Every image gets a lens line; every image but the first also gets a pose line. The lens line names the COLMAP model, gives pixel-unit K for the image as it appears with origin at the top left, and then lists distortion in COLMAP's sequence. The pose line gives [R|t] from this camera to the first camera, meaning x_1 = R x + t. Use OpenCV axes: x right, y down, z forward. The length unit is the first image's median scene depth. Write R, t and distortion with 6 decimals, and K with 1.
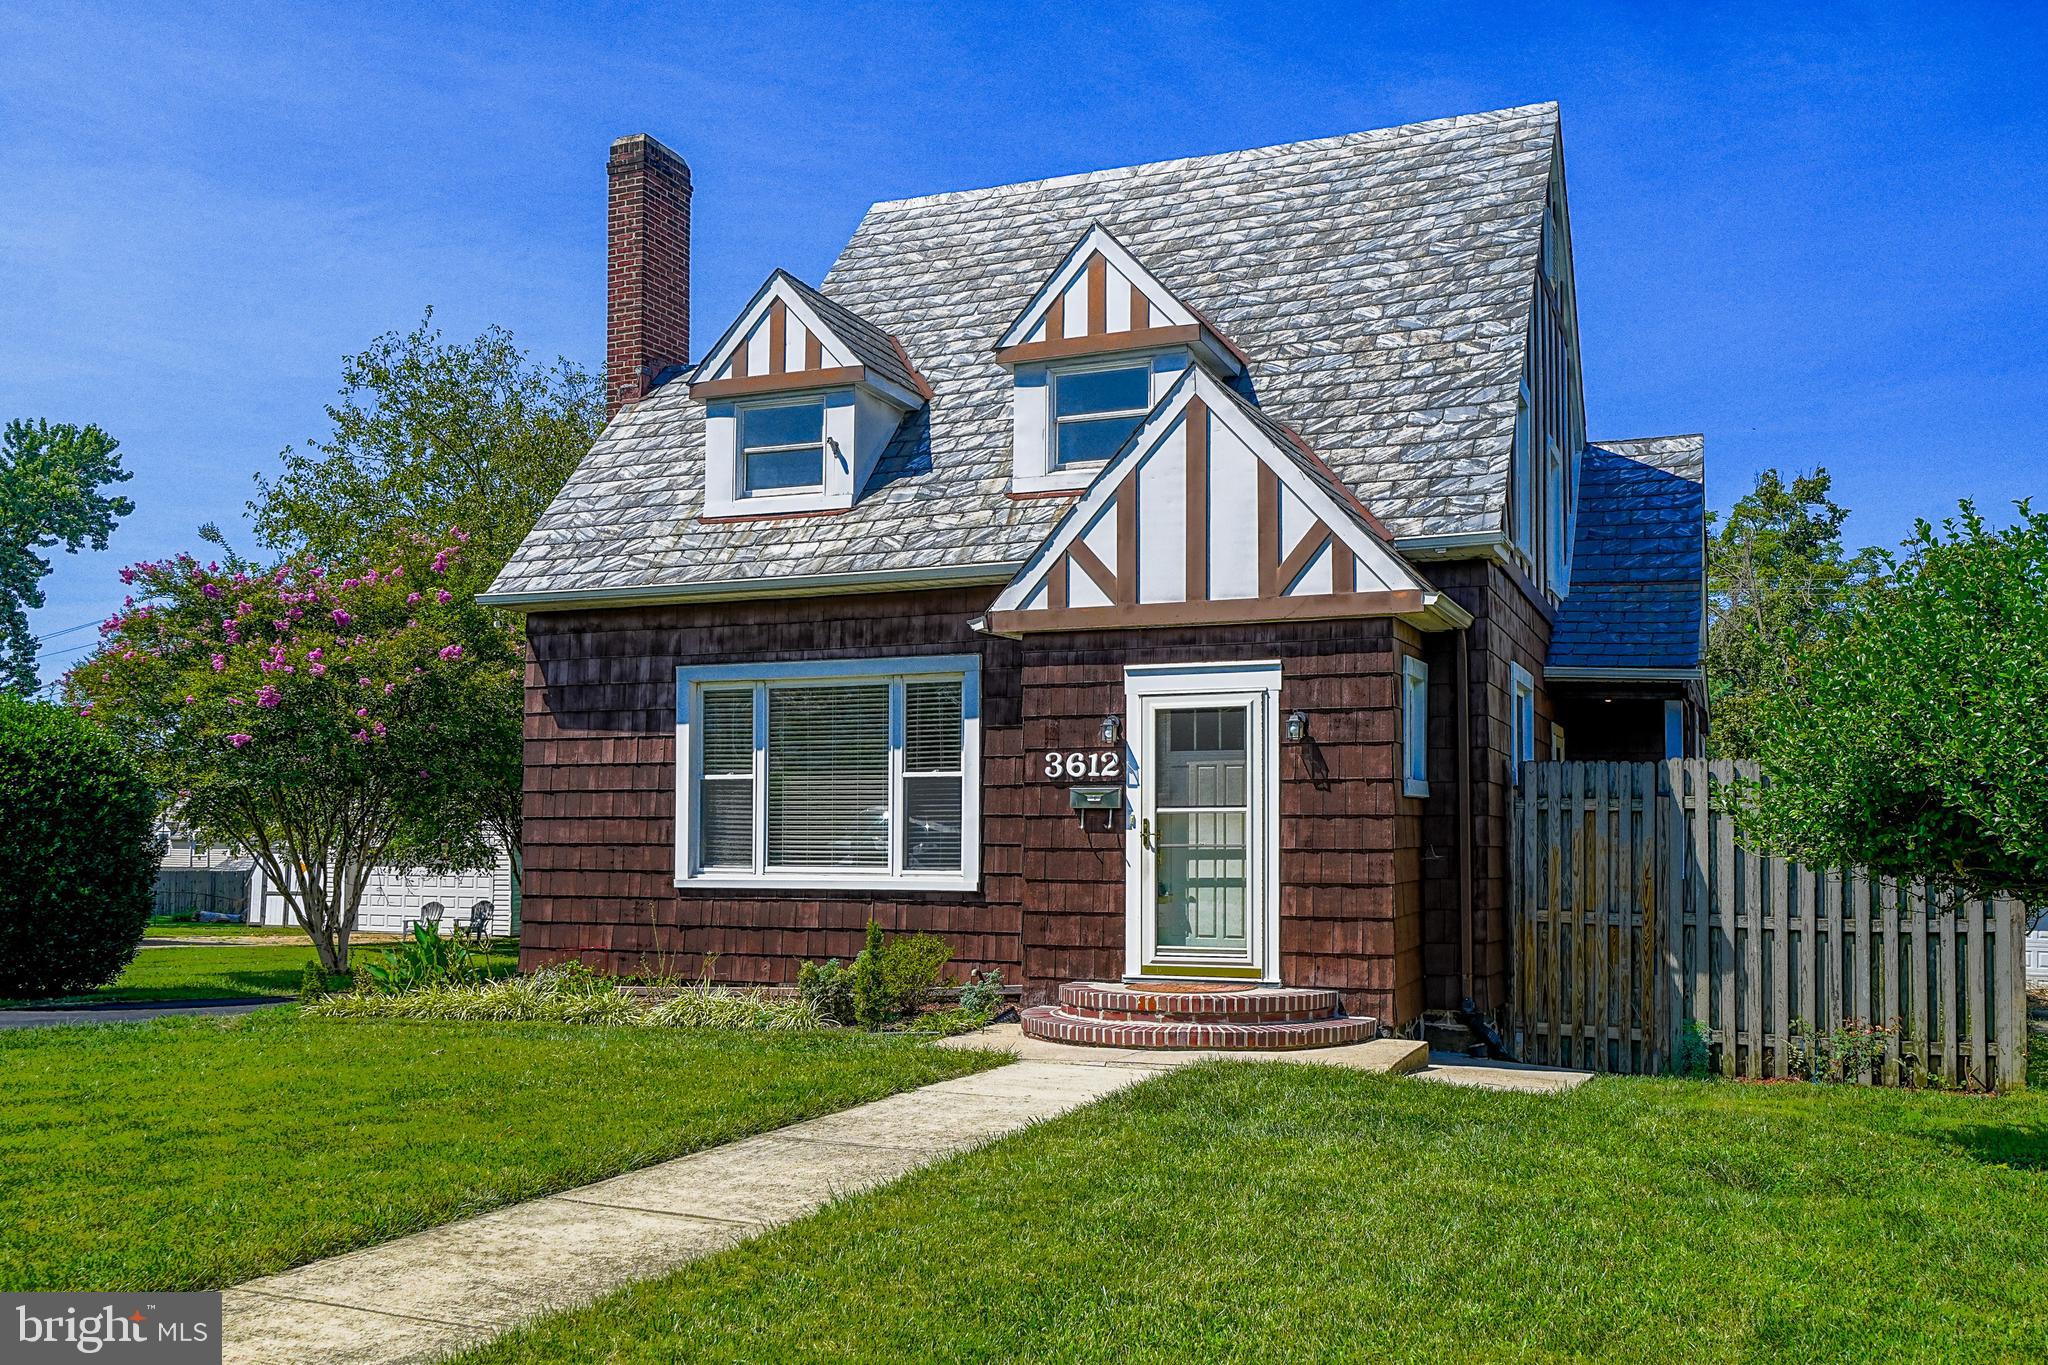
lens RADIAL K [[2080.7, 0, 1024.2], [0, 2080.7, 688.2], [0, 0, 1]] dist [-0.035286, 0.000000]
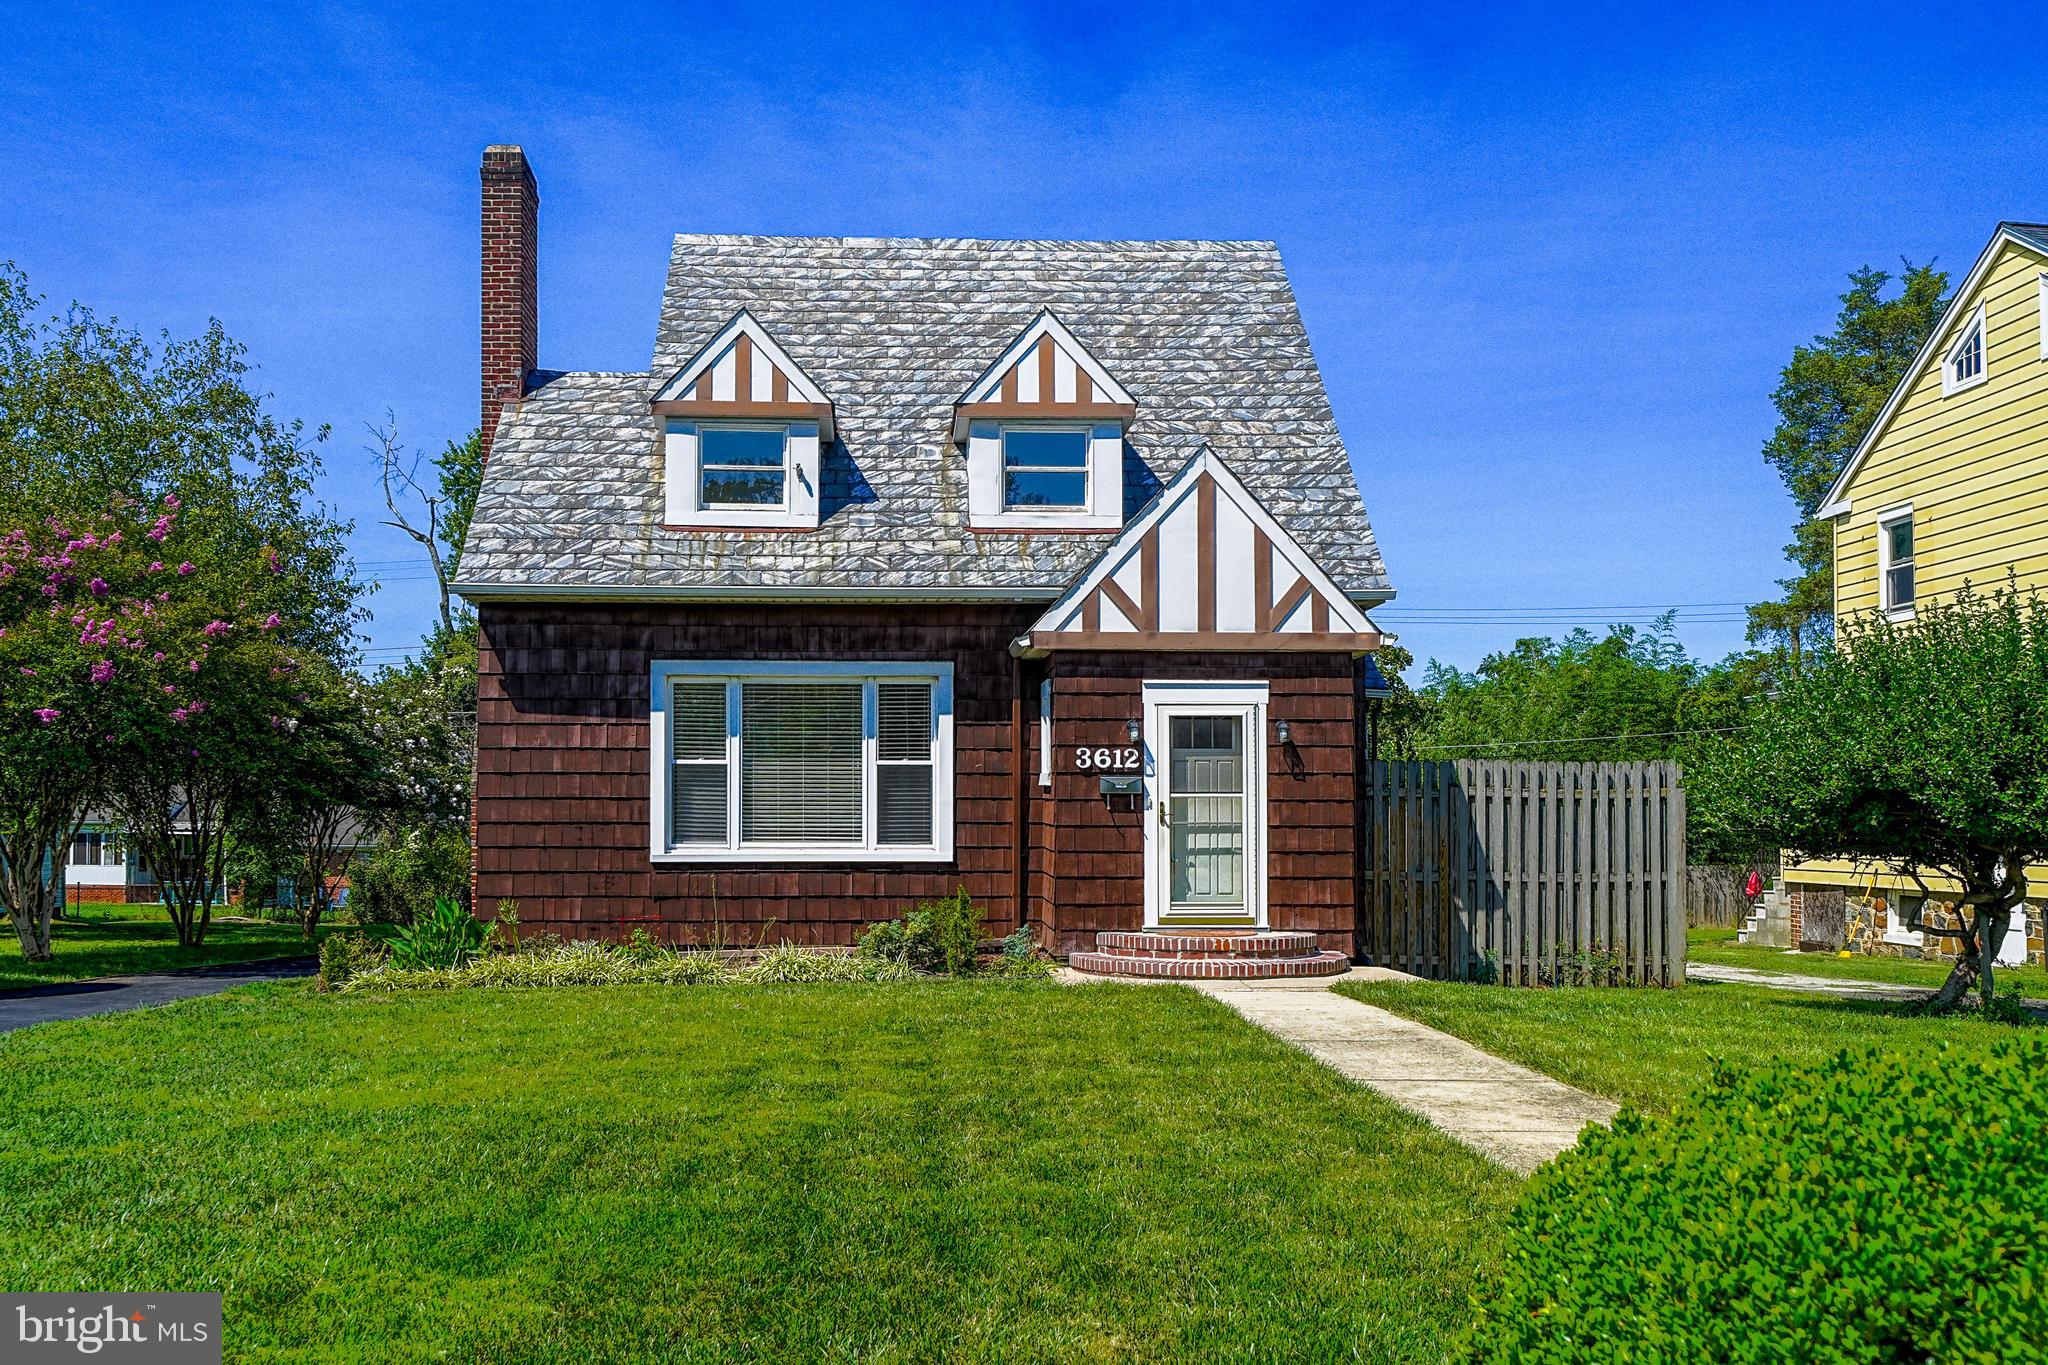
lens RADIAL K [[2080.7, 0, 1023.3], [0, 2080.7, 686.3], [0, 0, 1]] dist [-0.035286, 0.000000]
pose [[0.869246, 0.030557, 0.493435, -0.564759], [-0.035838, 0.999357, 0.001245, -0.005351], [-0.493080, -0.018765, 0.869782, -0.051227]]
